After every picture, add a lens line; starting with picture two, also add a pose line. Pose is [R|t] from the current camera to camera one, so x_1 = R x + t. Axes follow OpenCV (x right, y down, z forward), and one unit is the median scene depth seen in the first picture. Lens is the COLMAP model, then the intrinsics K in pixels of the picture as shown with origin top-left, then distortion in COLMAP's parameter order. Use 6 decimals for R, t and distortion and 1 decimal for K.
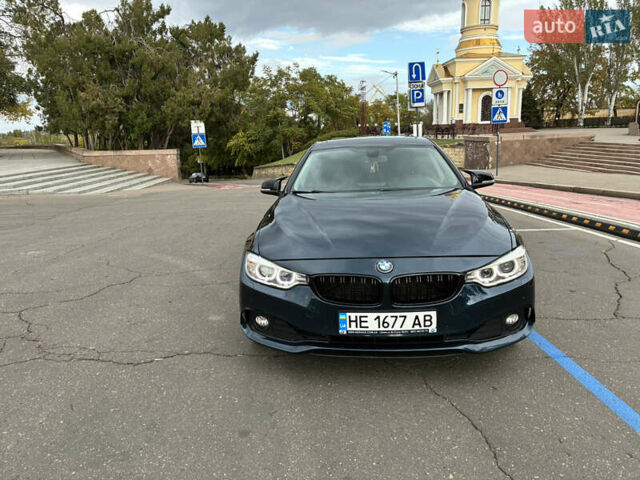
lens RADIAL K [[480.3, 0, 321.6], [0, 480.3, 241.1], [0, 0, 1]] dist [0.031630, -0.028518]
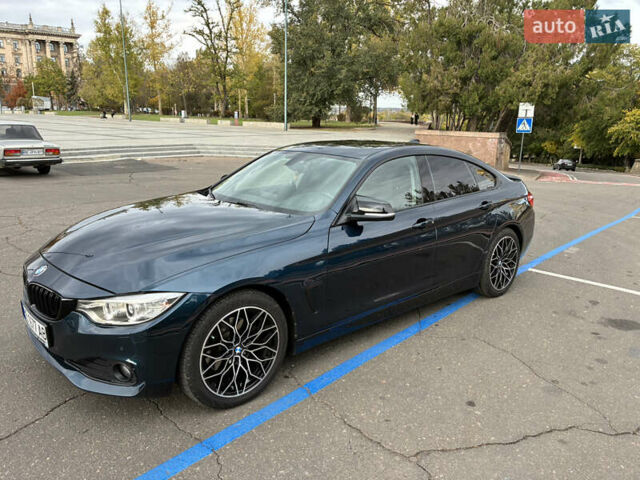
lens RADIAL K [[480.3, 0, 320.5], [0, 480.3, 240.1], [0, 0, 1]] dist [0.031630, -0.028518]
pose [[0.710814, 0.216543, -0.669218, 0.134307], [-0.189410, 0.975214, 0.114373, -0.025703], [0.677398, 0.045458, 0.734211, 0.067376]]
